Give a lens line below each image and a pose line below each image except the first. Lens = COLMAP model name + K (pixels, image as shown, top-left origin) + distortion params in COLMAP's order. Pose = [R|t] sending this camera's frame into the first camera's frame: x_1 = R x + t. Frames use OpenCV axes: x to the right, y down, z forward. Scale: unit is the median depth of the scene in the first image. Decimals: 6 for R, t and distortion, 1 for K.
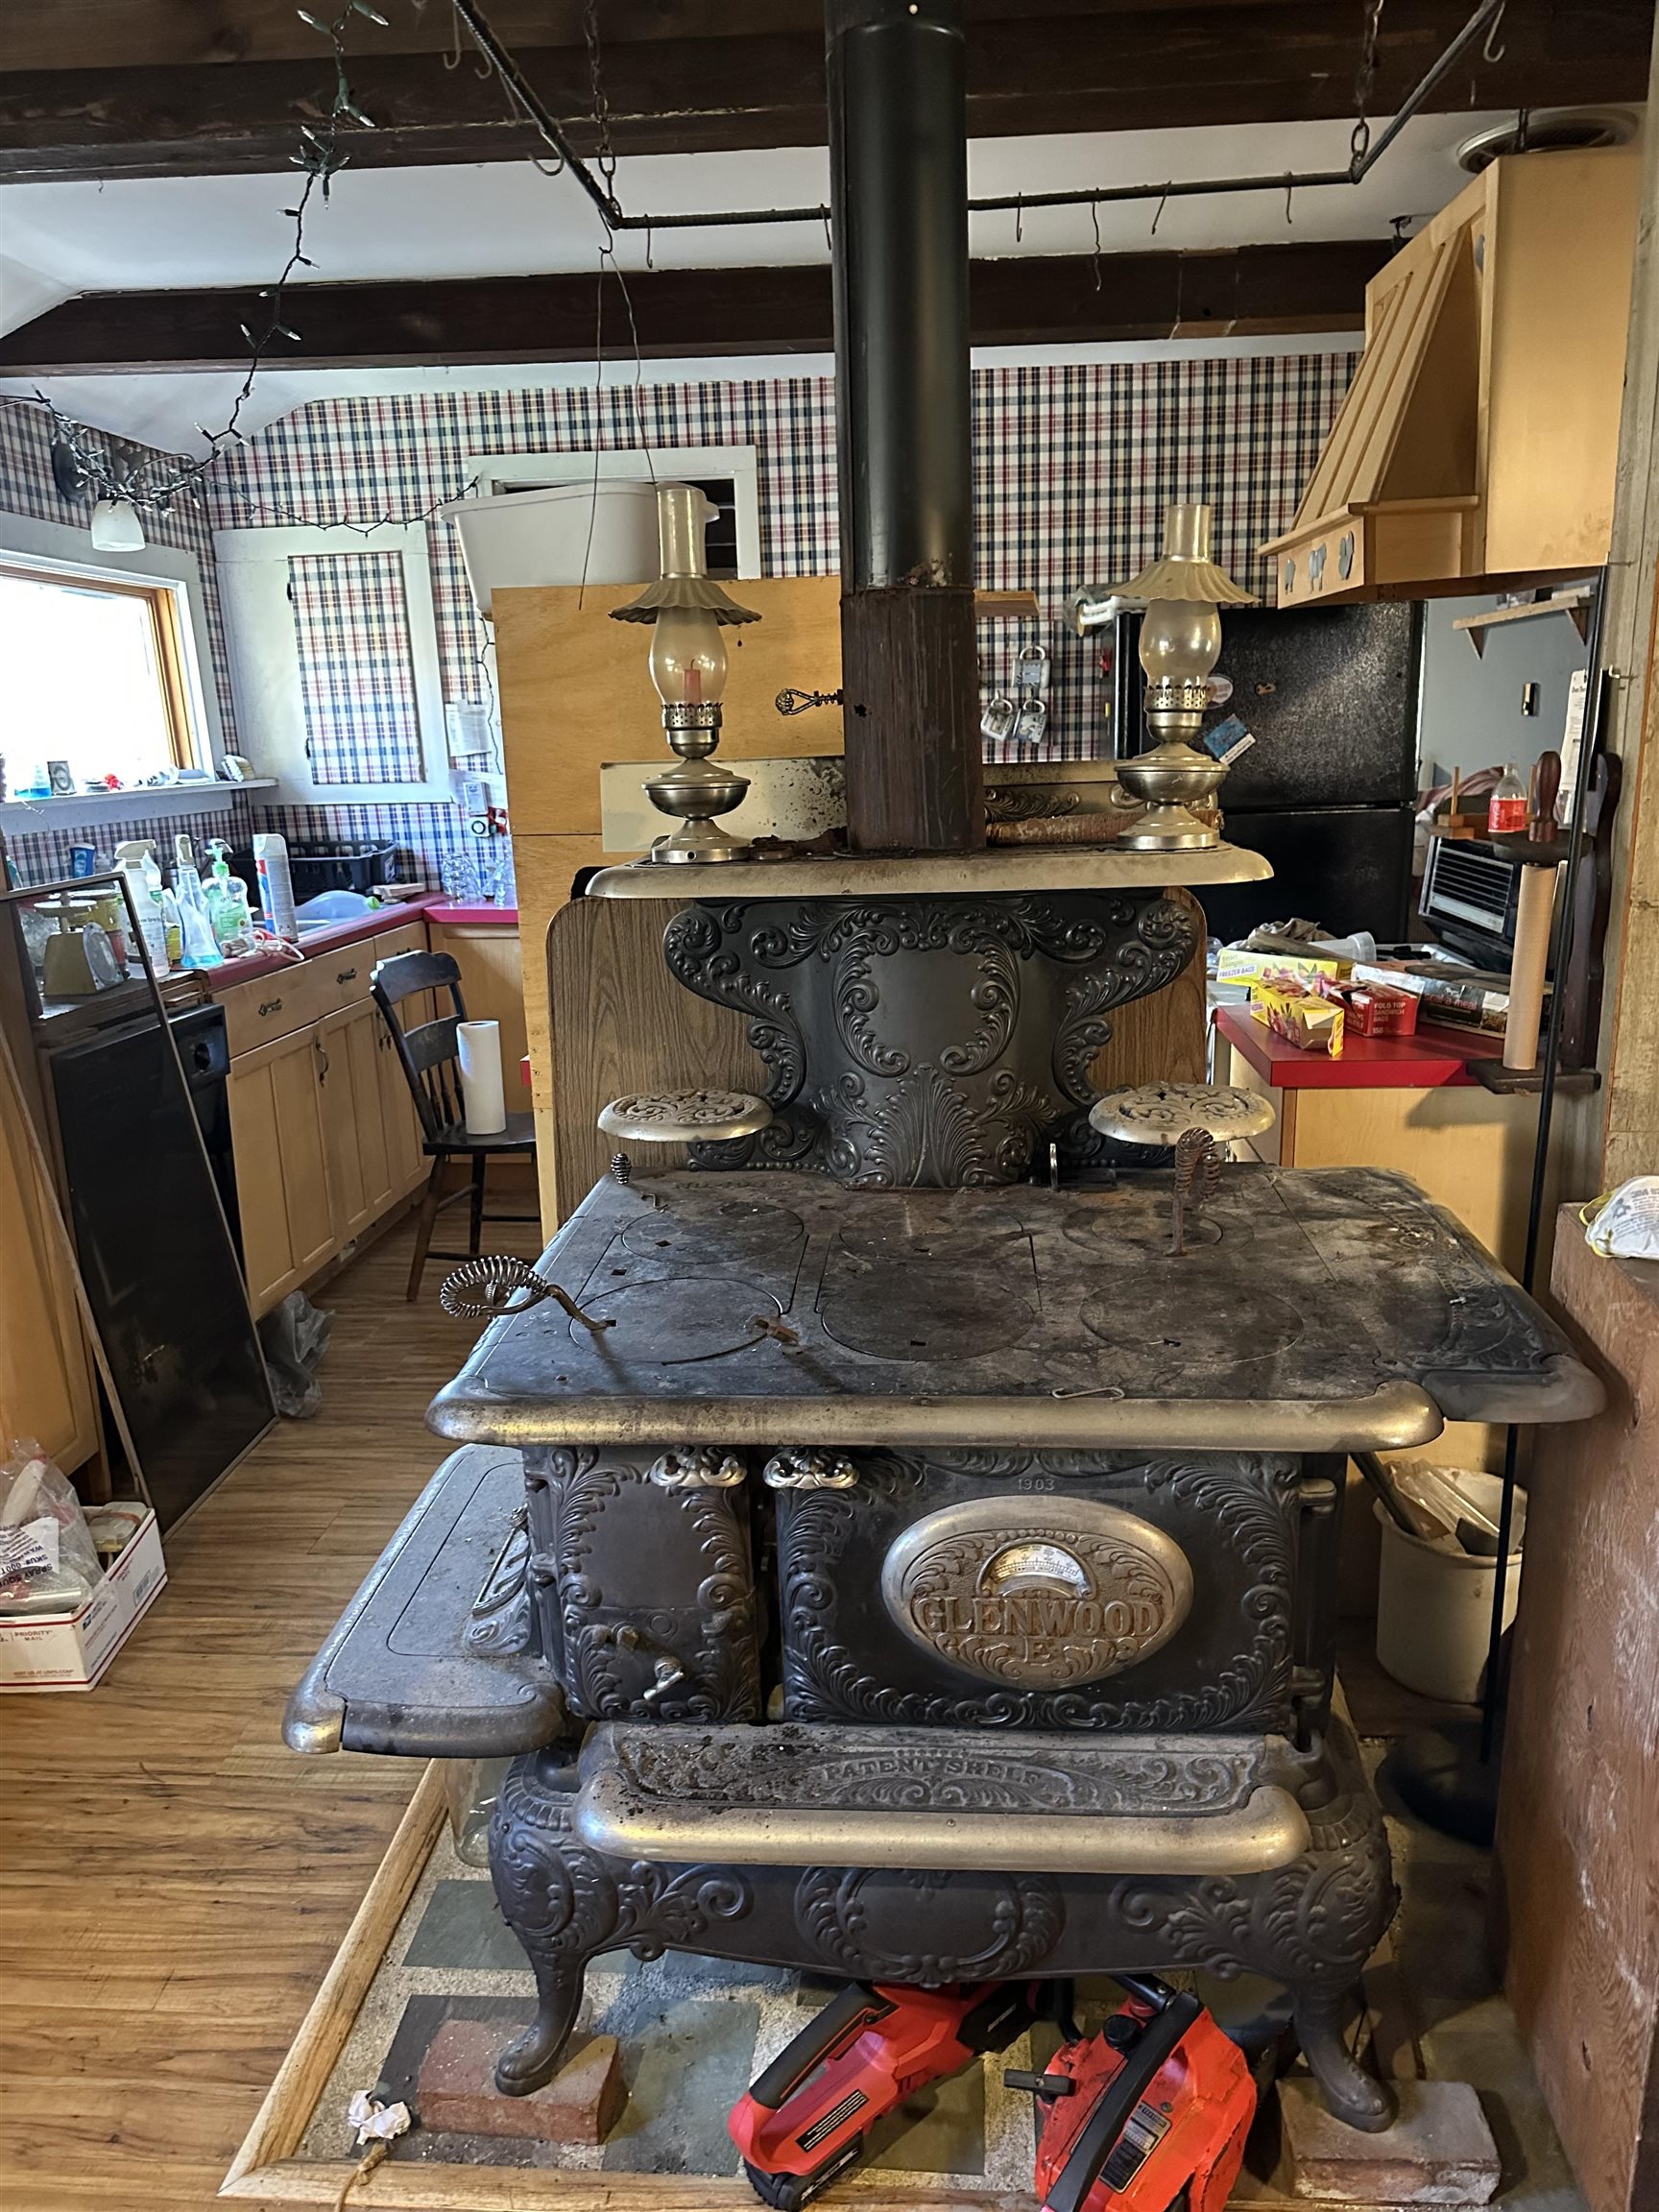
lens RADIAL K [[1566.5, 0, 823.9], [0, 1566.5, 1095.4], [0, 0, 1]] dist [0.058124, -0.067439]
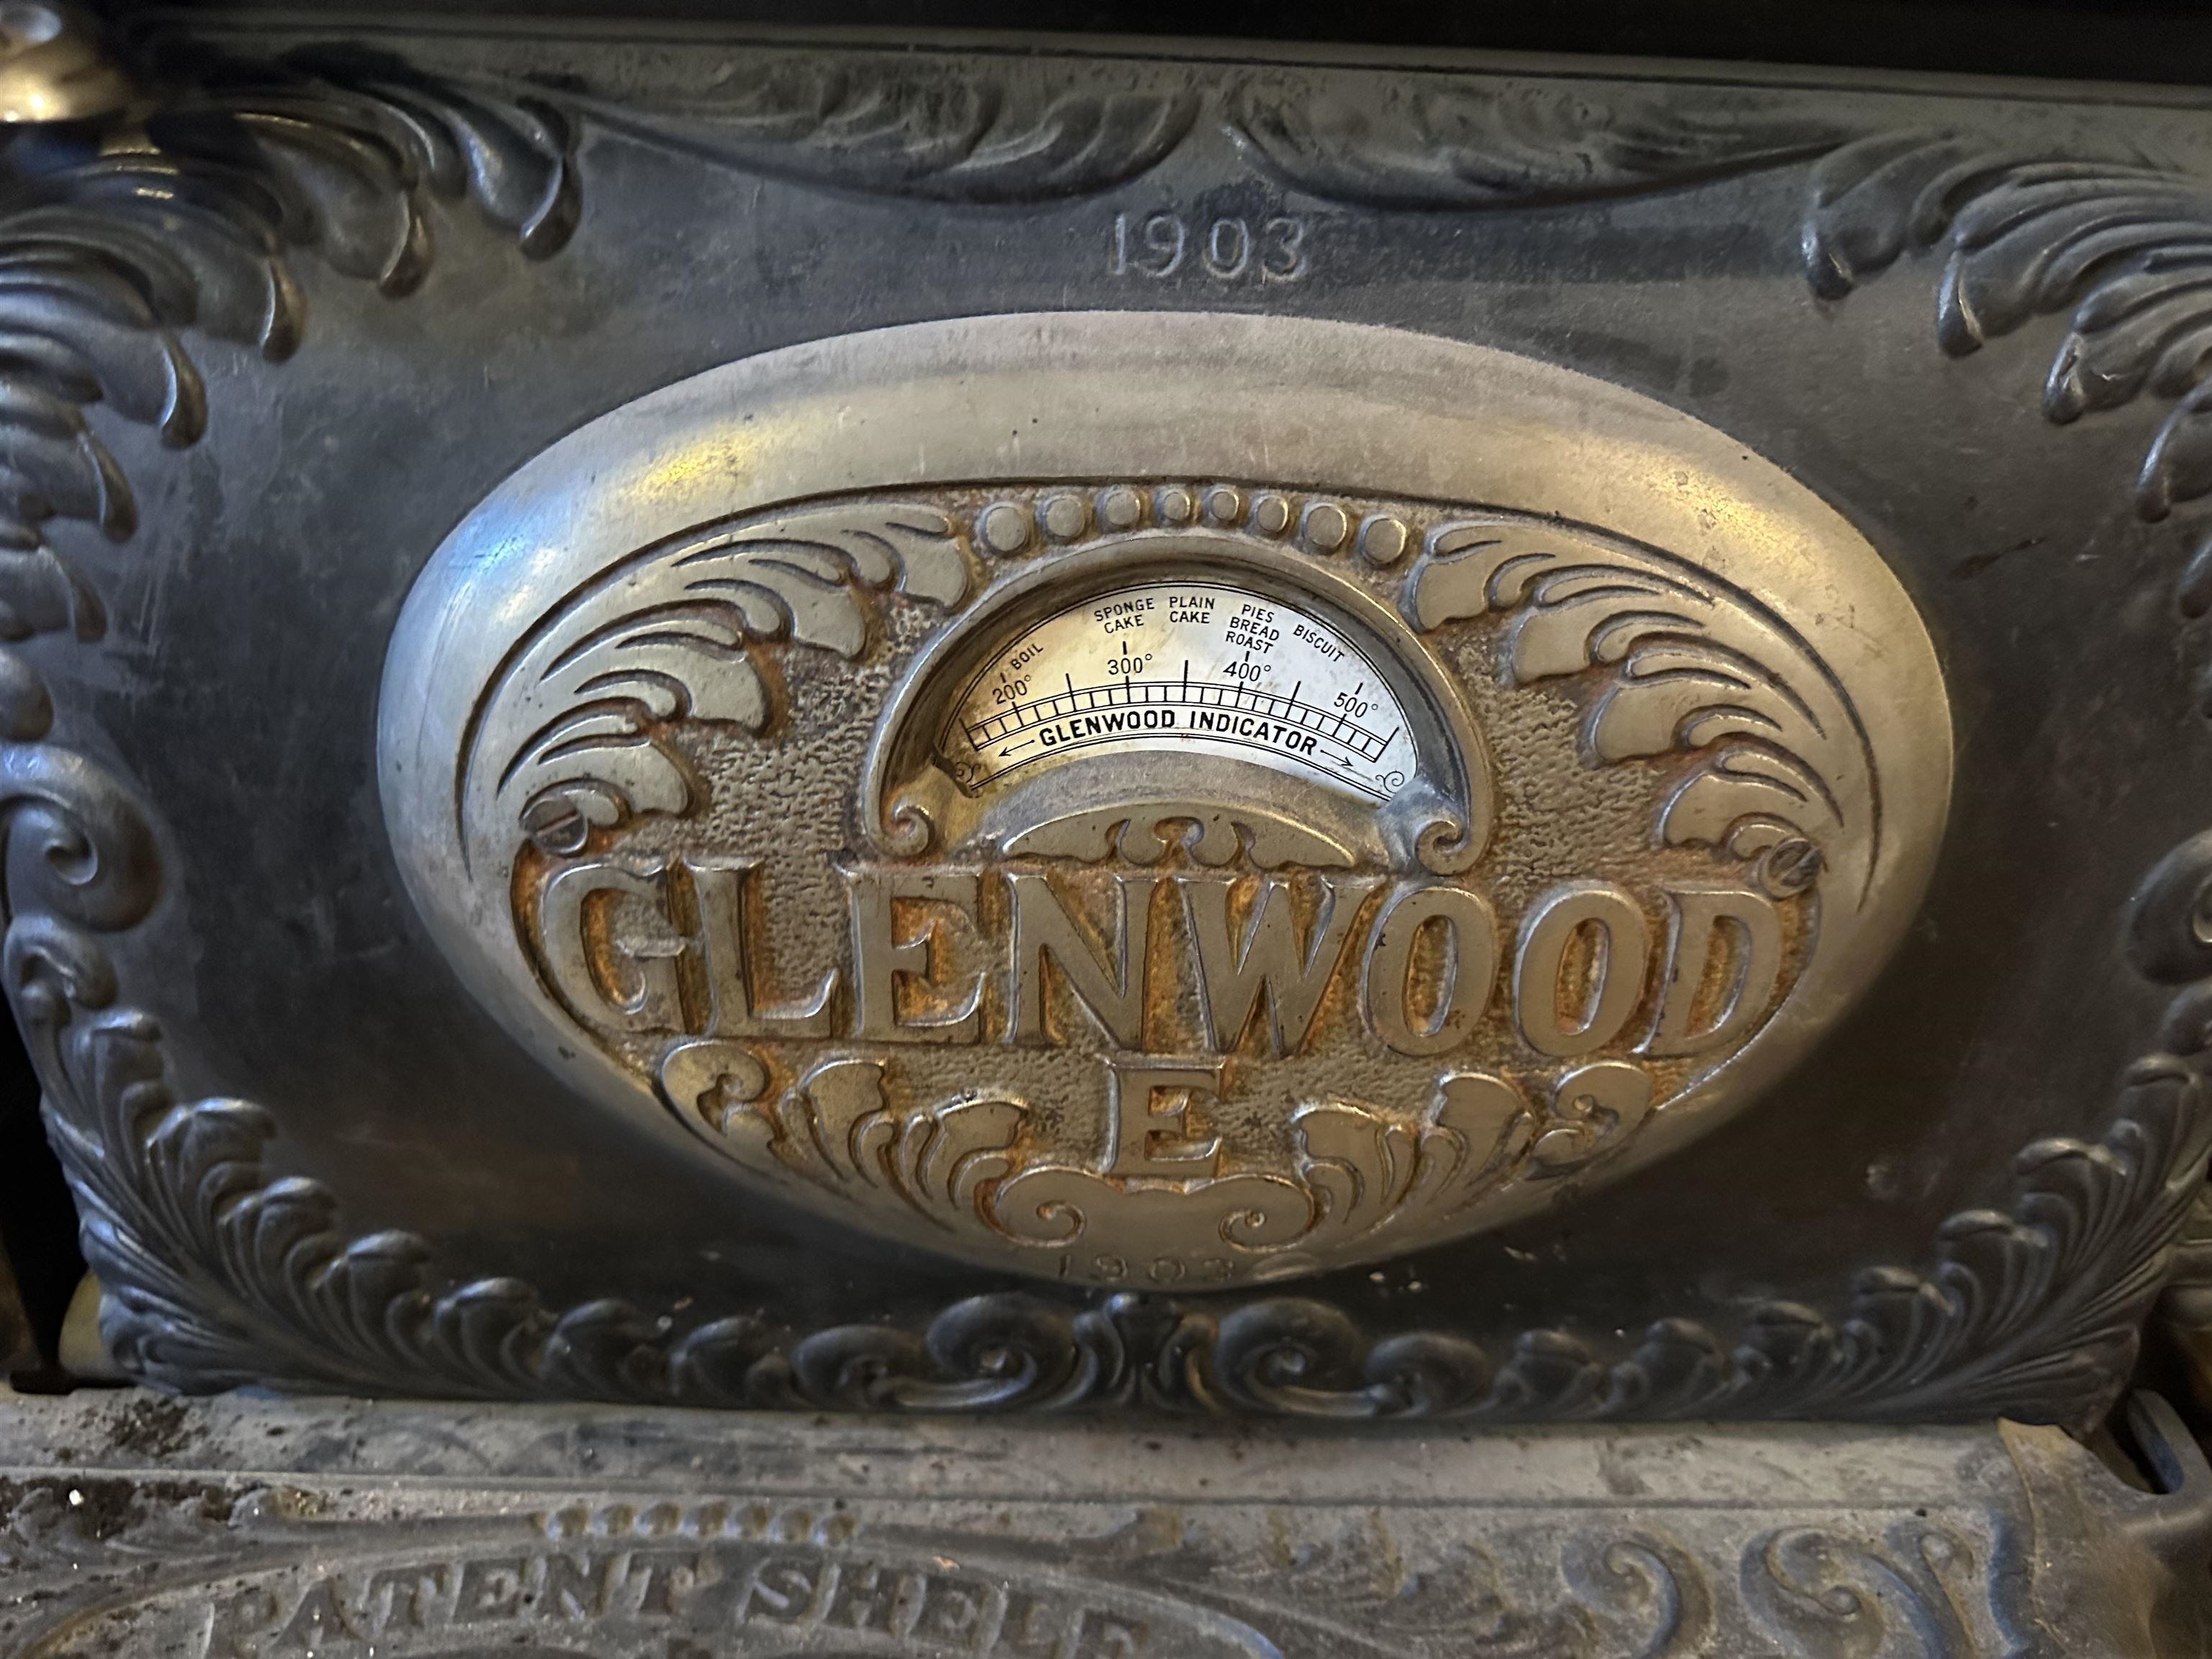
lens RADIAL K [[1566.5, 0, 1112.2], [0, 1566.5, 835.0], [0, 0, 1]] dist [0.058124, -0.067439]
pose [[0.993569, 0.024793, 0.110482, 0.105420], [-0.043940, 0.983692, 0.174412, 0.280673], [-0.104356, -0.178145, 0.978455, 0.809765]]
